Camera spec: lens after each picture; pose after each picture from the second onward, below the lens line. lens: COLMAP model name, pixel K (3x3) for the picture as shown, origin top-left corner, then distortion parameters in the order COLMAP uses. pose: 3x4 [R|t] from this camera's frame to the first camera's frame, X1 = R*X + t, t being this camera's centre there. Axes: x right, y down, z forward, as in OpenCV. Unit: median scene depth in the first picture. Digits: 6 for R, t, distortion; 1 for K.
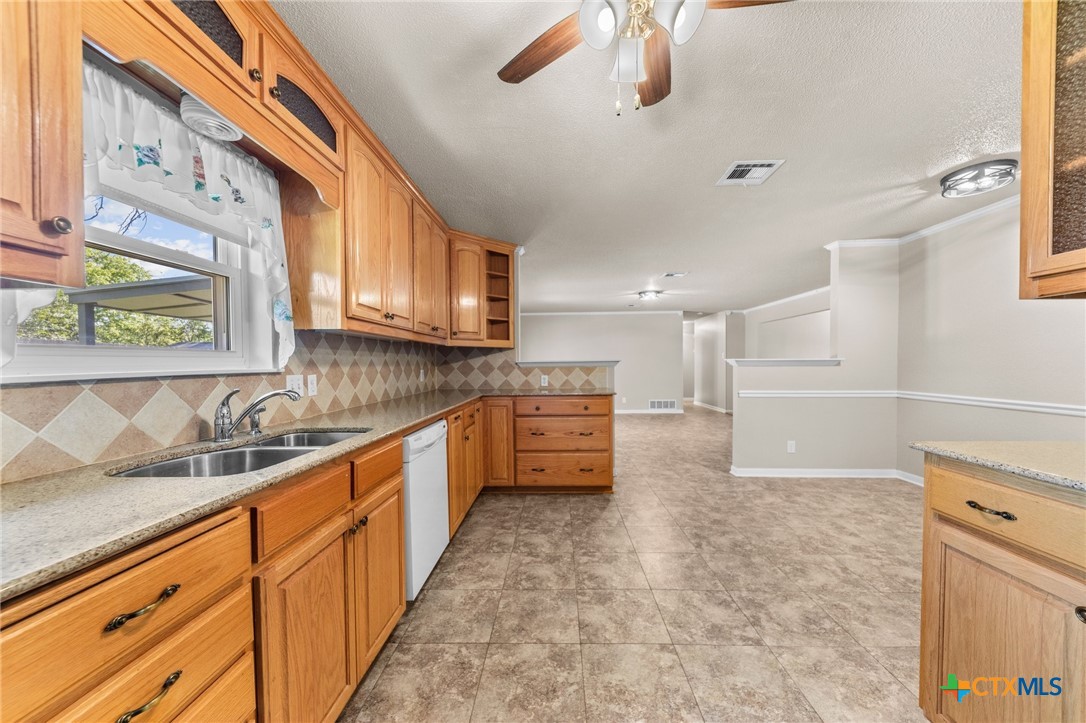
lens RADIAL K [[384.2, 0, 548.9], [0, 384.2, 370.0], [0, 0, 1]] dist [0.017770, -0.007756]
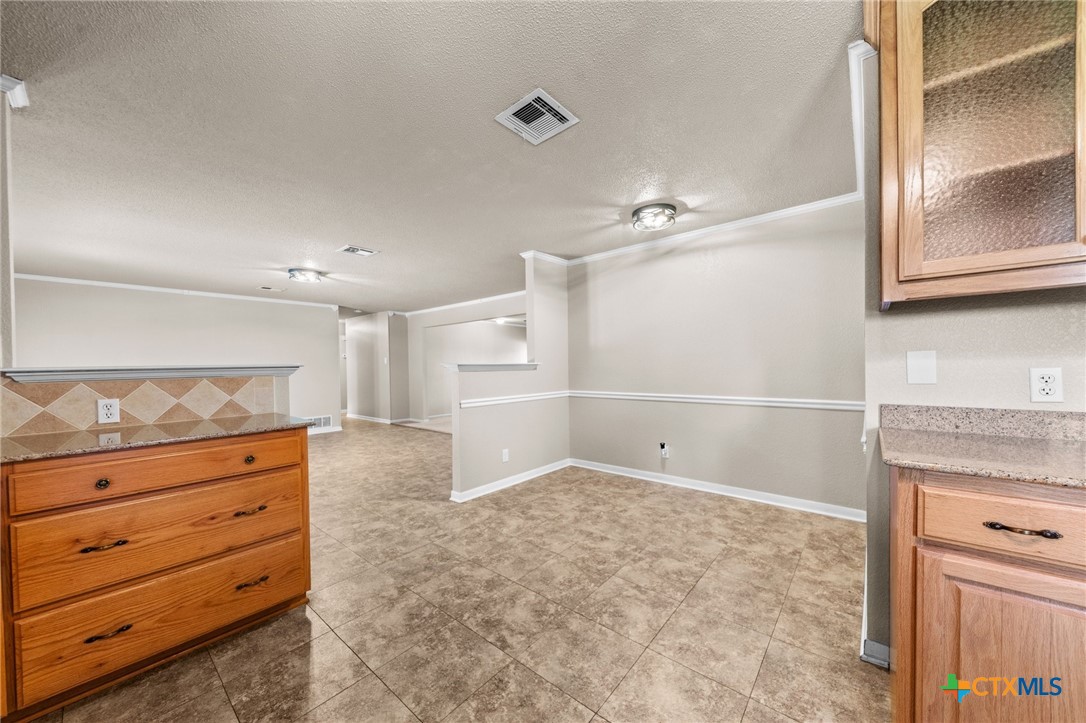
lens RADIAL K [[384.2, 0, 548.9], [0, 384.2, 370.0], [0, 0, 1]] dist [0.017770, -0.007756]
pose [[0.618413, -0.012401, 0.785755, -0.057327], [0.024975, 0.999681, -0.003879, -0.005888], [-0.785456, 0.022023, 0.618526, 0.377143]]
